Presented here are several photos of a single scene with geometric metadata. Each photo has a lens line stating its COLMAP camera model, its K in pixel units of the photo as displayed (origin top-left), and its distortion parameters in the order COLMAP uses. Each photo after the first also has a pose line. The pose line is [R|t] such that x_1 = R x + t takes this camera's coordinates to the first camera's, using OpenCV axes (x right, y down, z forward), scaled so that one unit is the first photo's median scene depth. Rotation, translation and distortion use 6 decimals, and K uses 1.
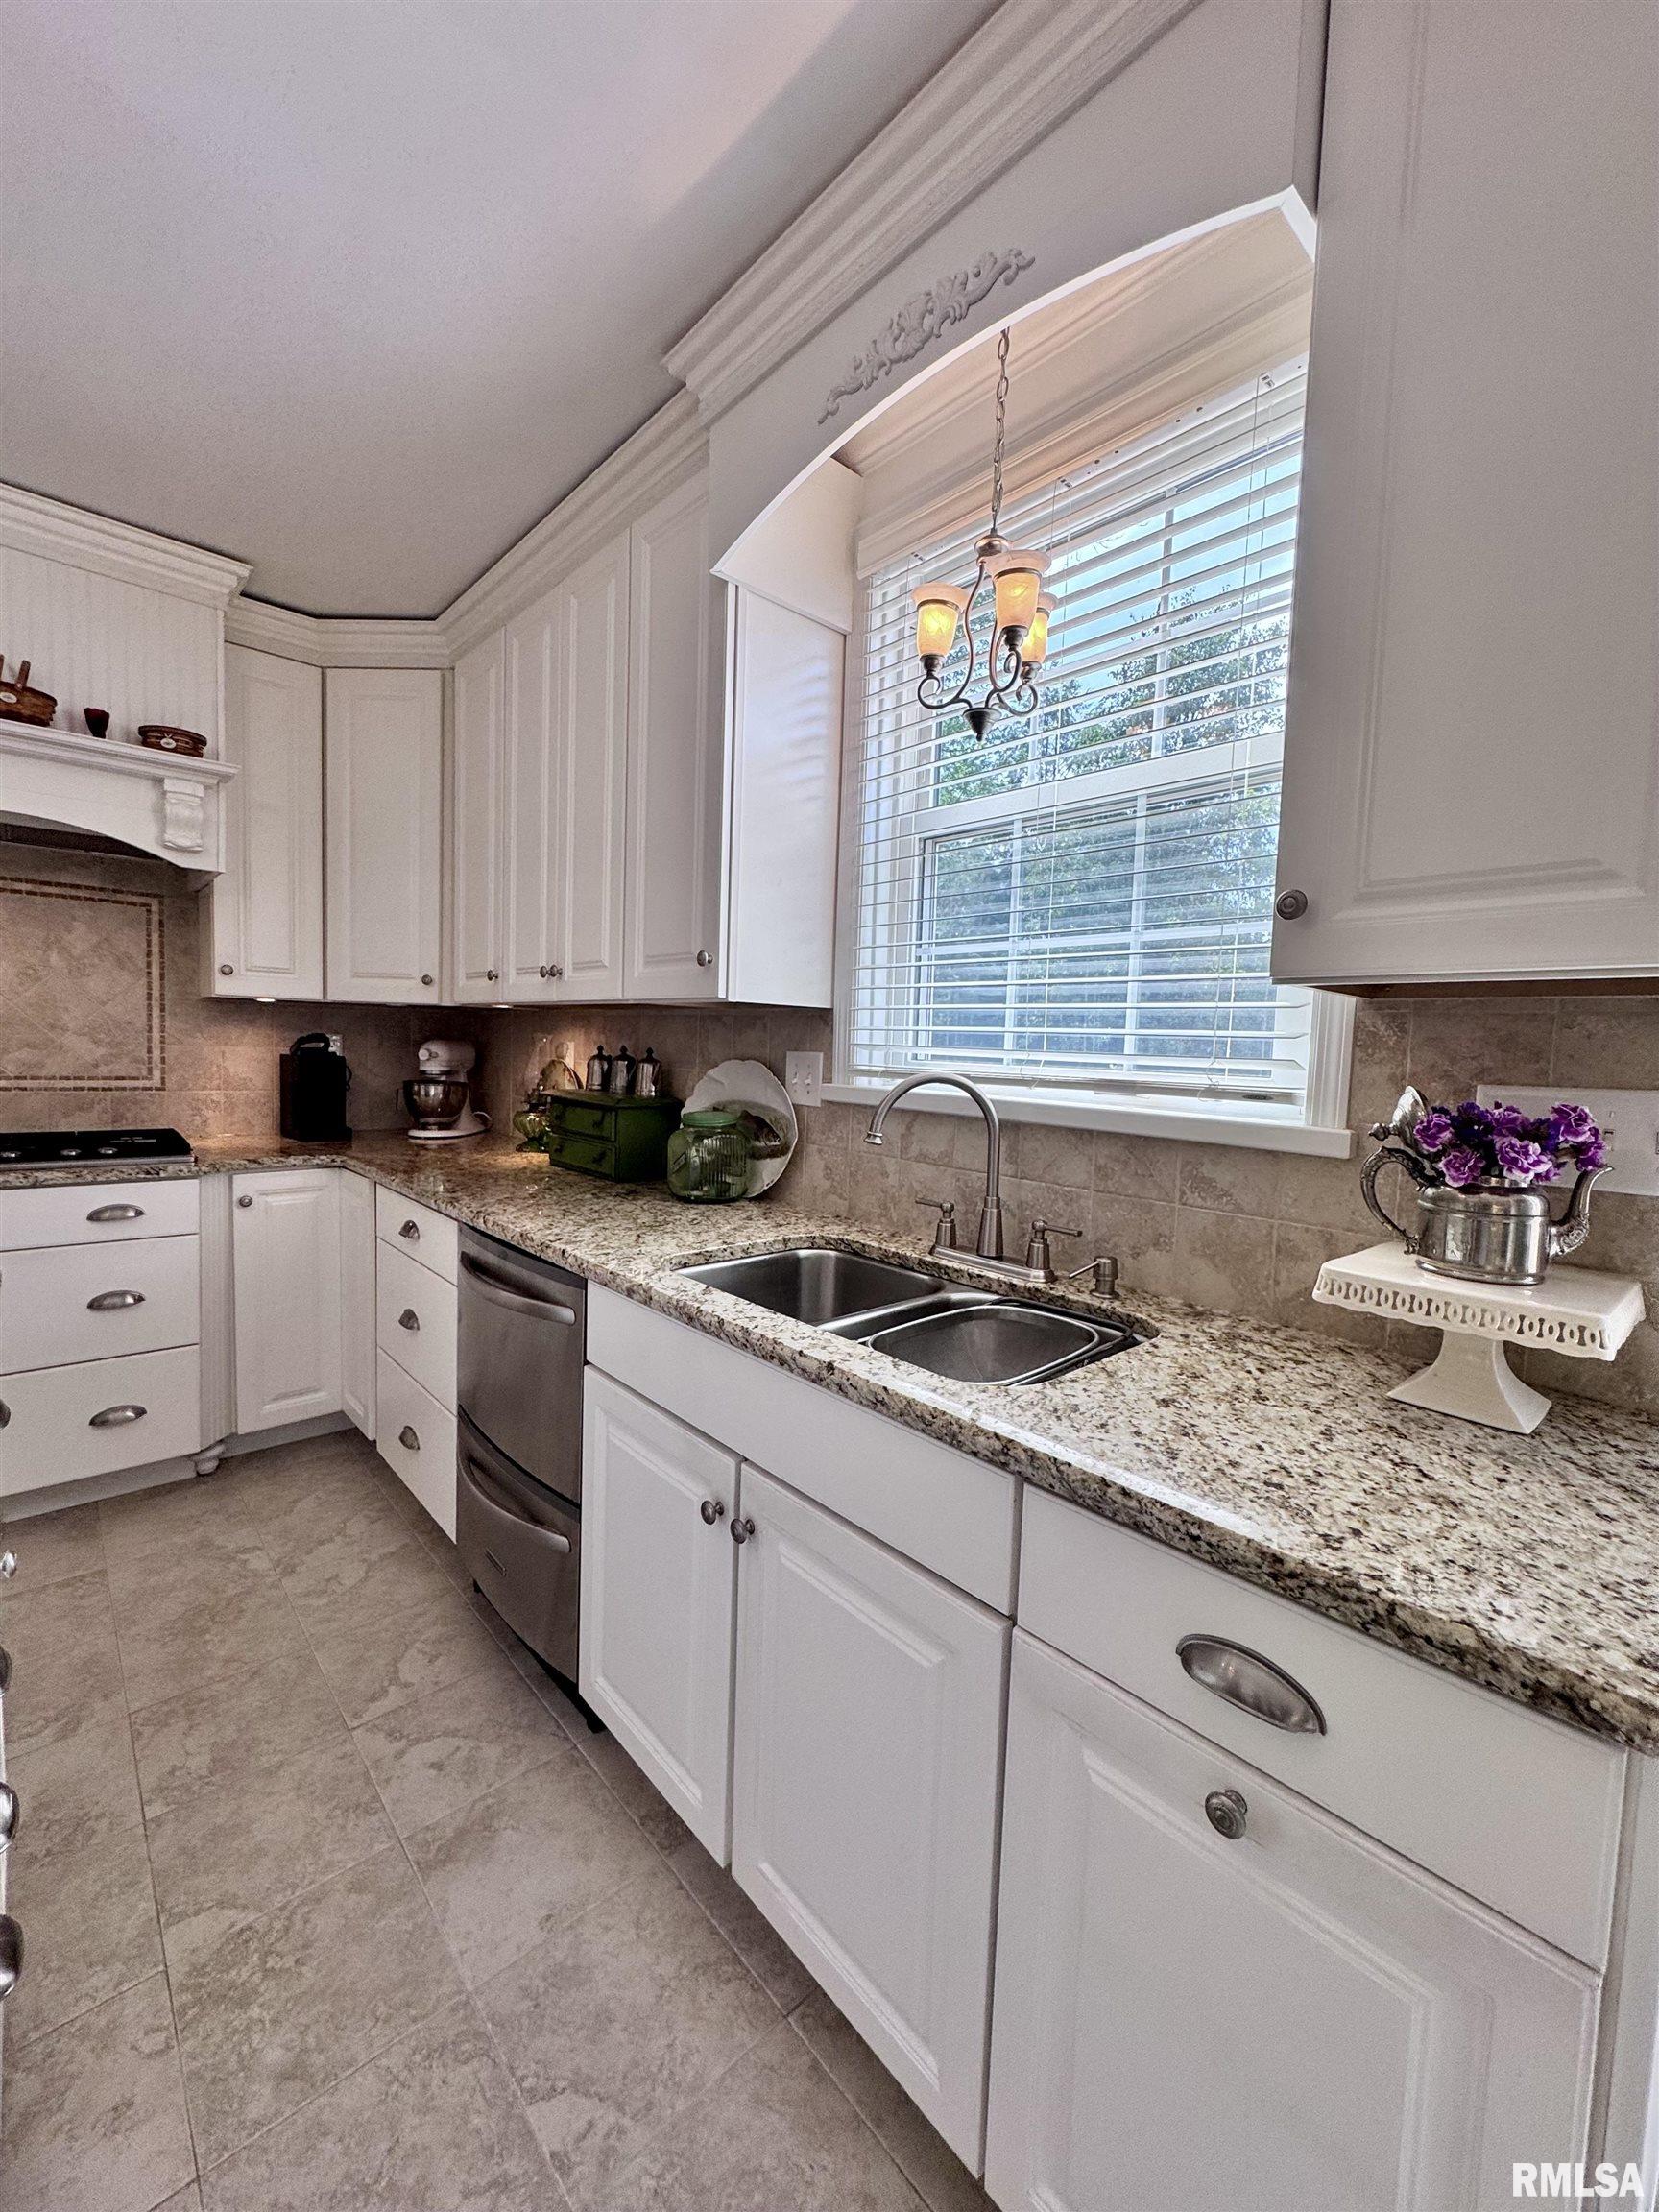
lens RADIAL K [[888.1, 0, 830.0], [0, 888.1, 1103.0], [0, 0, 1]] dist [-0.002158, 0.000479]
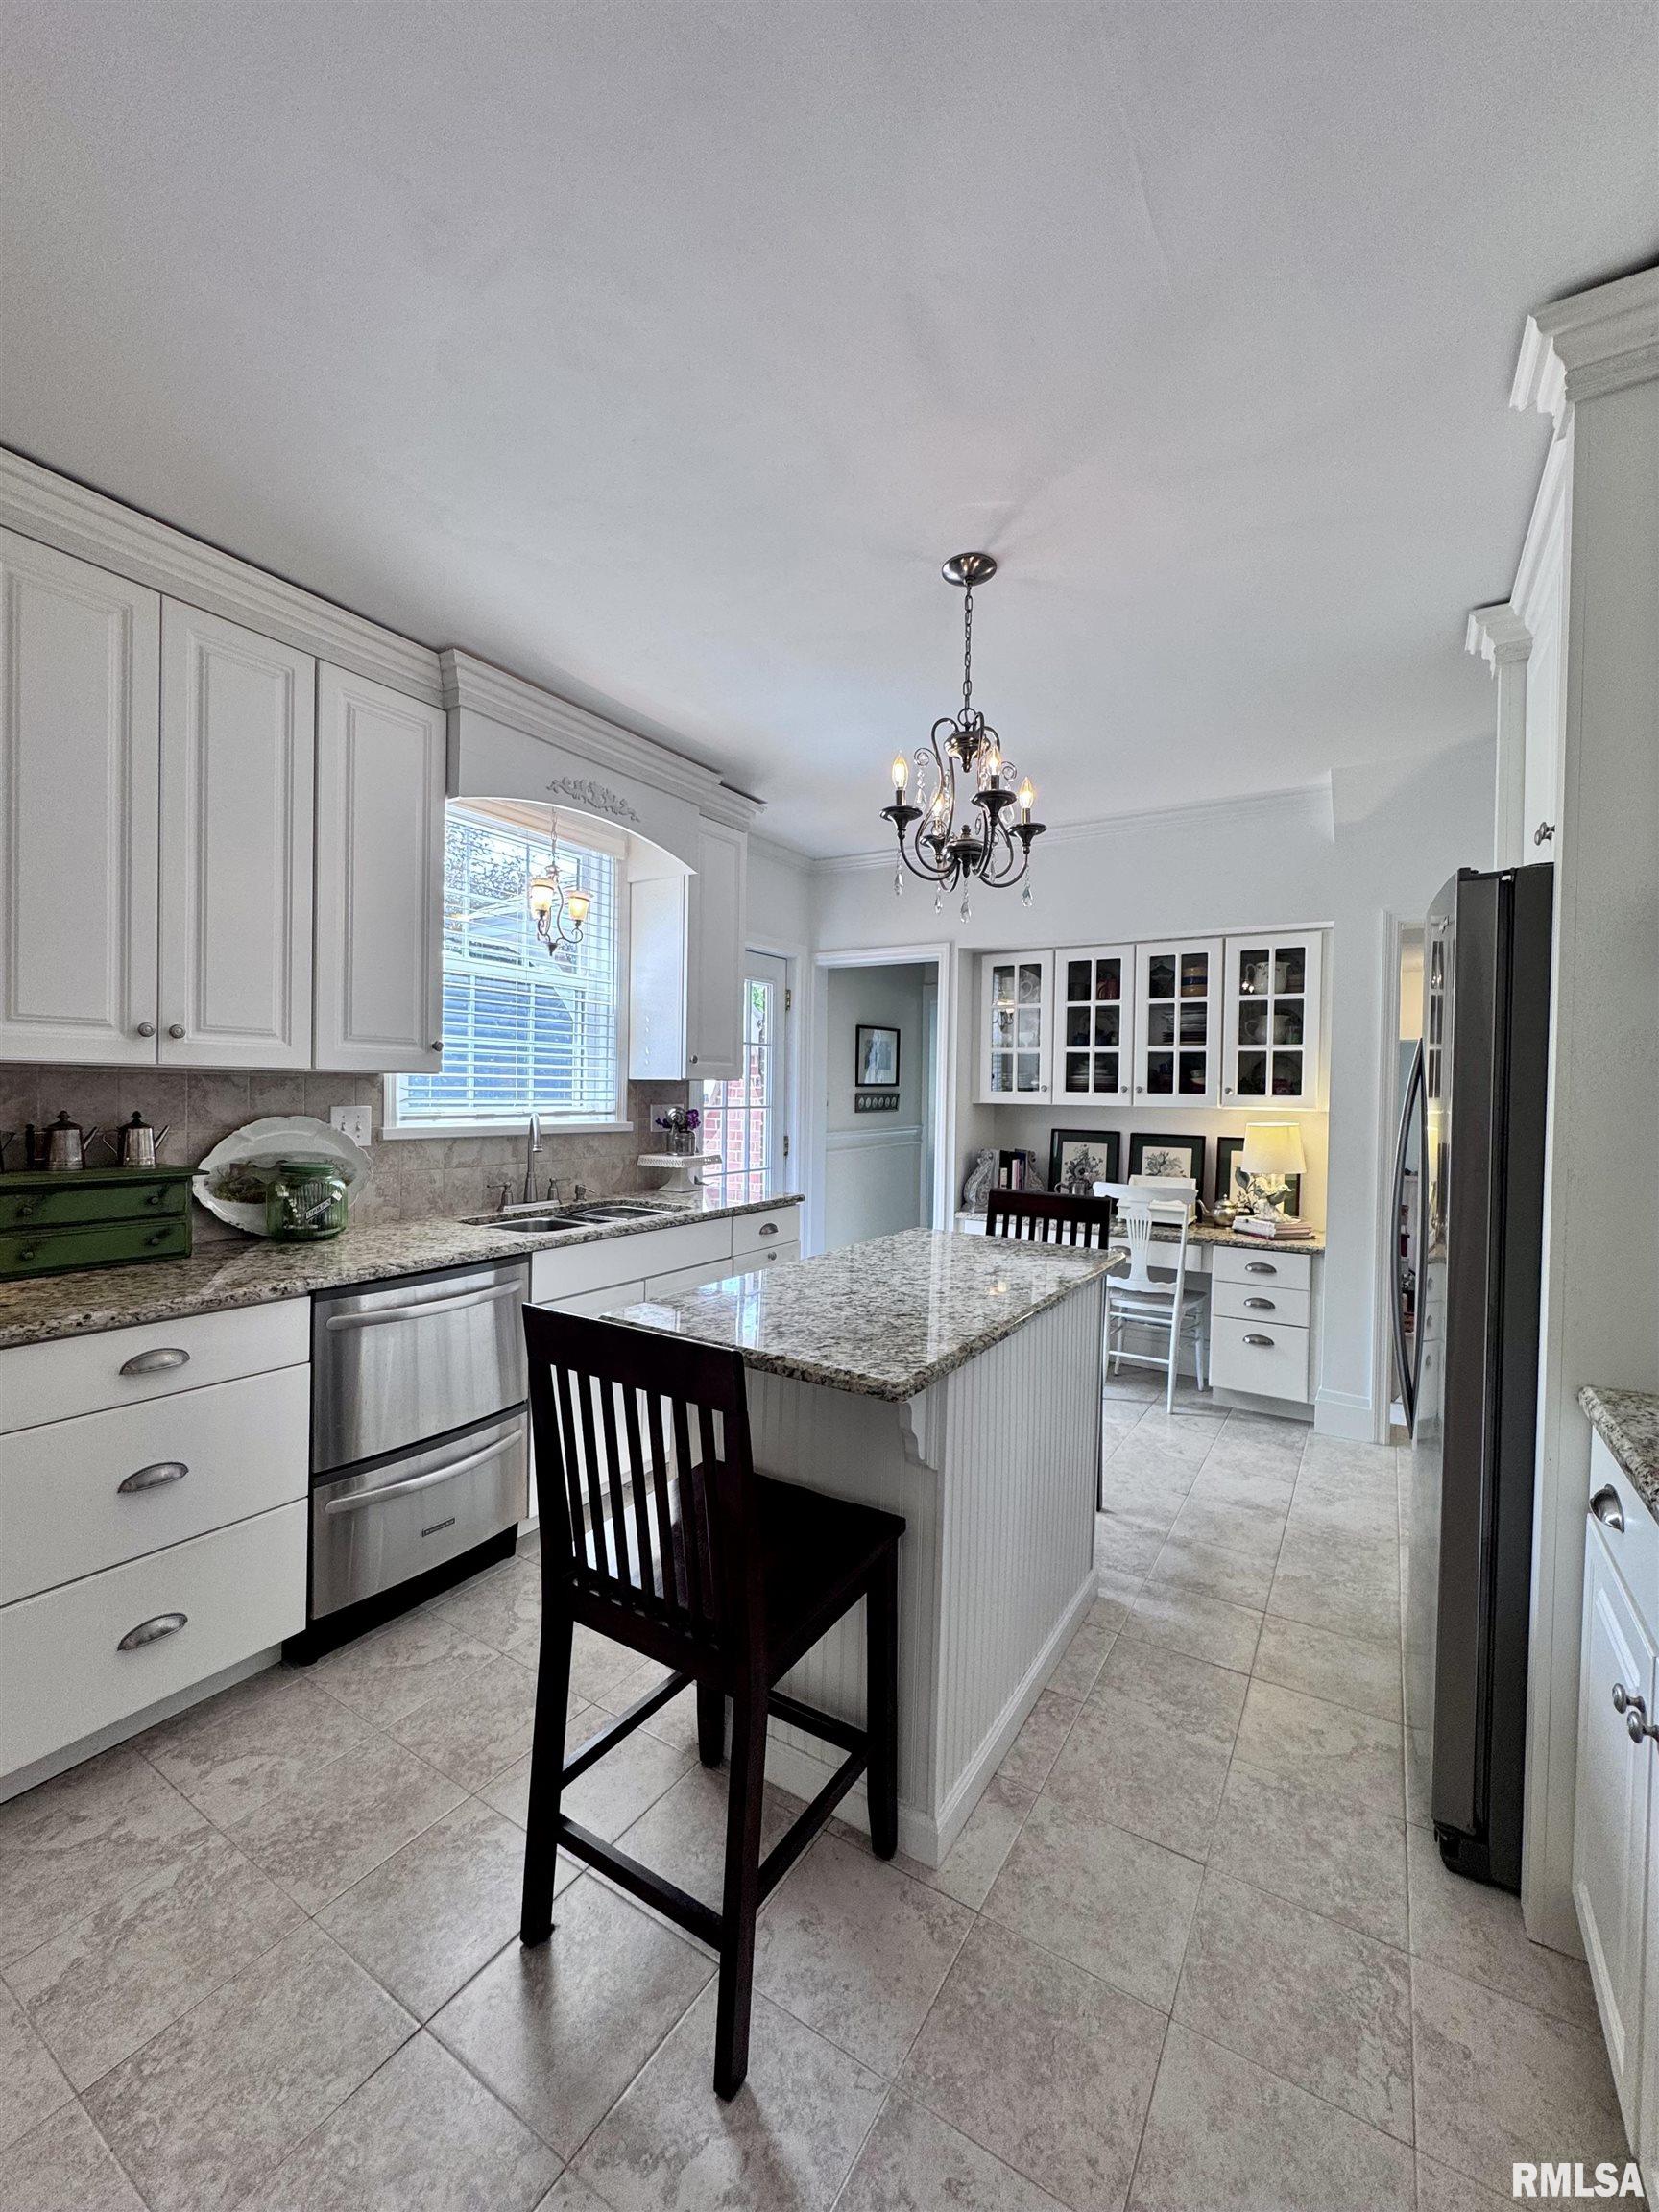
lens RADIAL K [[885.7, 0, 831.4], [0, 885.7, 1104.1], [0, 0, 1]] dist [-0.002495, 0.000390]
pose [[-0.270438, -0.055782, 0.961120, -1.509167], [0.036130, 0.997029, 0.068033, -0.126636], [-0.962059, 0.053124, -0.267619, 0.684481]]
